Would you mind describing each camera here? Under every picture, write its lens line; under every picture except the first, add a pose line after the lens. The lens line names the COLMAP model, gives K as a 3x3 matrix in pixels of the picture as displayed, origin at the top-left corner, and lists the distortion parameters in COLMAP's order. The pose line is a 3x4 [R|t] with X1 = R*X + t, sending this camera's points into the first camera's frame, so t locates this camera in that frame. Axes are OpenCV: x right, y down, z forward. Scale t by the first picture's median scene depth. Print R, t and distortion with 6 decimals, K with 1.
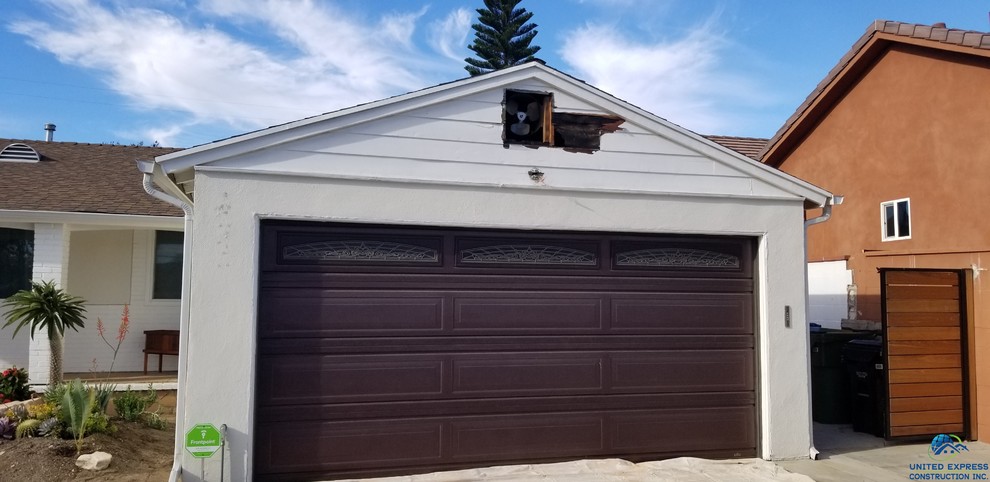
lens RADIAL K [[763.2, 0, 504.5], [0, 763.2, 239.2], [0, 0, 1]] dist [0.066274, -0.113897]
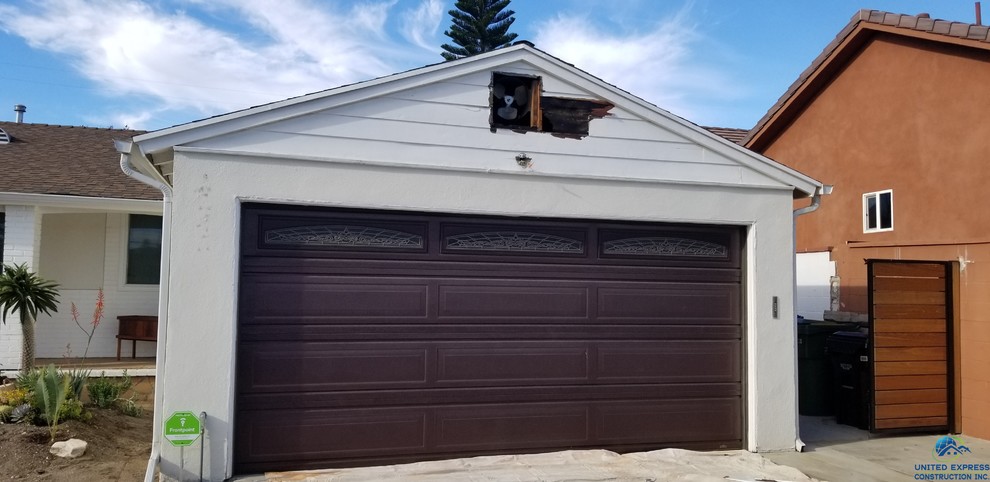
lens RADIAL K [[760.3, 0, 483.2], [0, 760.3, 240.3], [0, 0, 1]] dist [0.063744, -0.110675]
pose [[0.999885, 0.009949, 0.011432, -0.019493], [-0.010116, 0.999842, 0.014601, 0.004329], [-0.011285, -0.014715, 0.999828, 0.024017]]
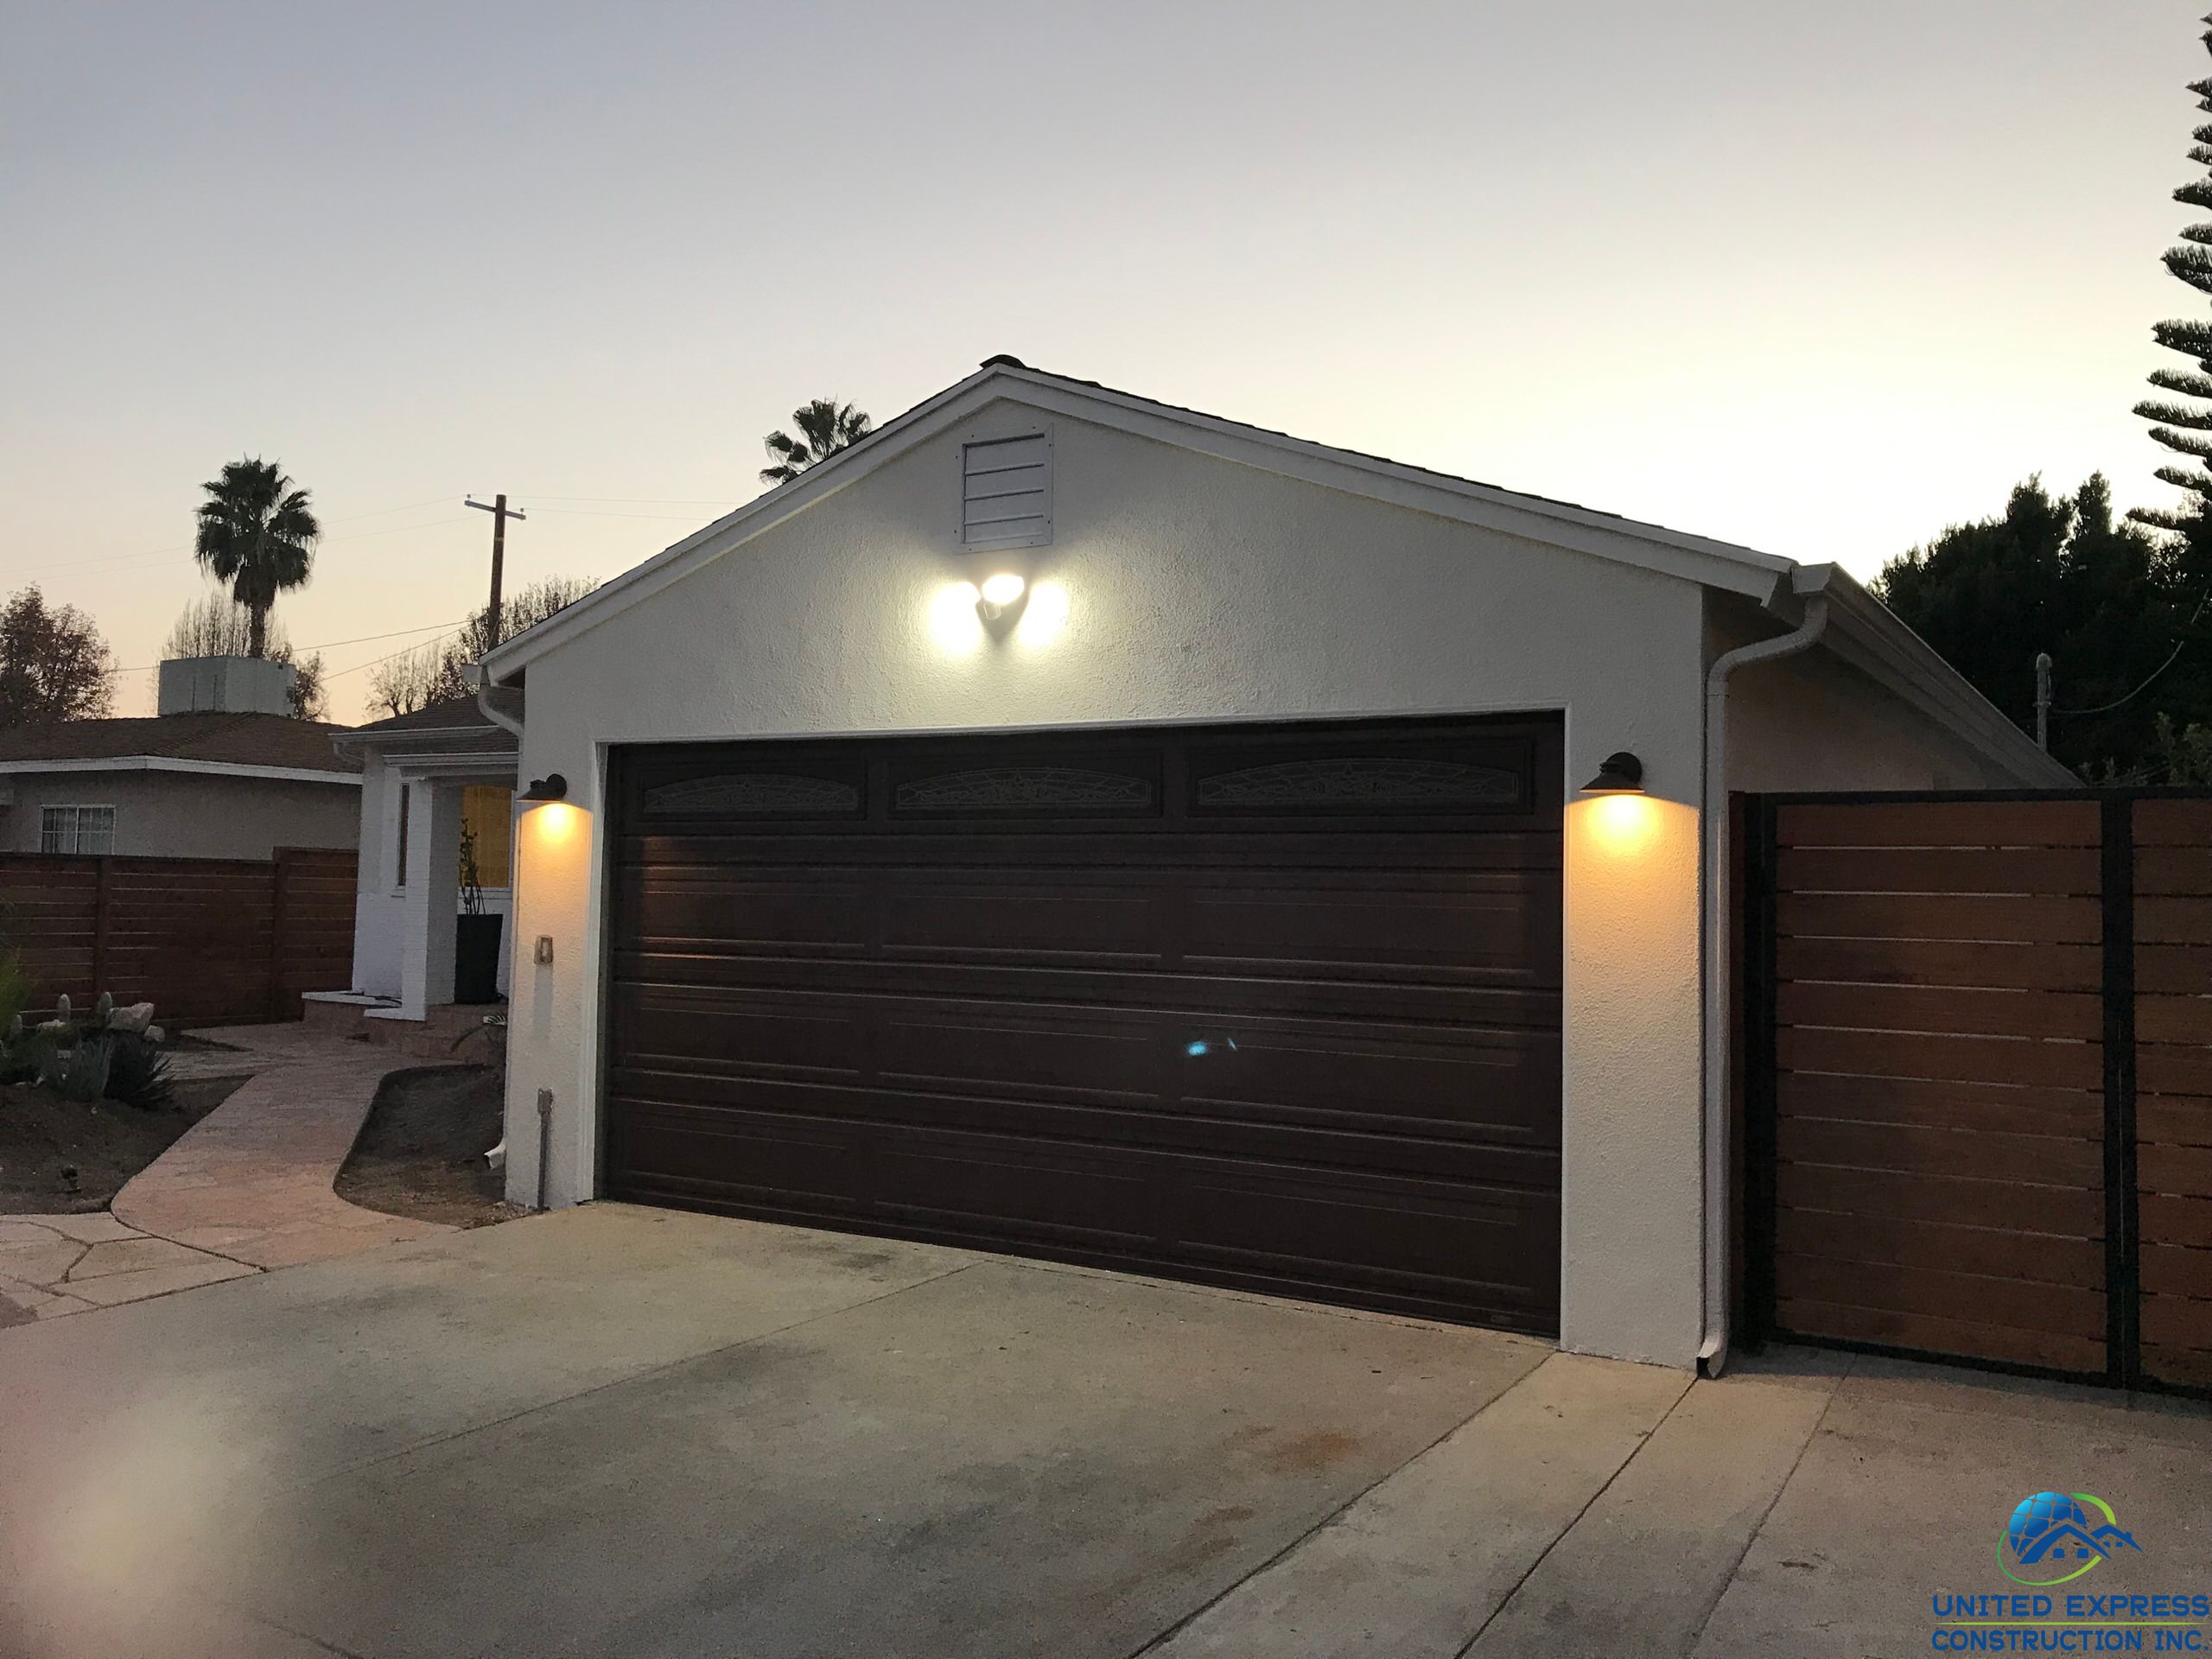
lens RADIAL K [[1796.4, 0, 1096.4], [0, 1796.4, 823.9], [0, 0, 1]] dist [0.002526, -0.004534]
pose [[0.680076, -0.023681, -0.732759, 0.816675], [0.039714, 0.999201, 0.004568, 0.037159], [0.732066, -0.032207, 0.680472, 0.301706]]
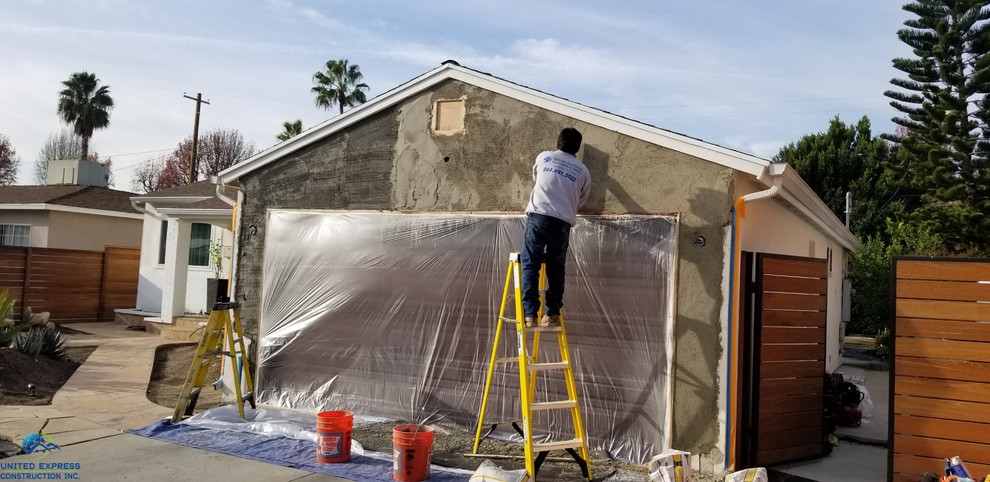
lens RADIAL K [[759.5, 0, 505.7], [0, 759.5, 239.5], [0, 0, 1]] dist [0.057712, -0.102039]
pose [[0.733911, -0.003864, -0.679235, 0.812429], [0.005657, 0.999984, 0.000423, 0.021755], [0.679222, -0.004153, 0.733921, 0.237508]]
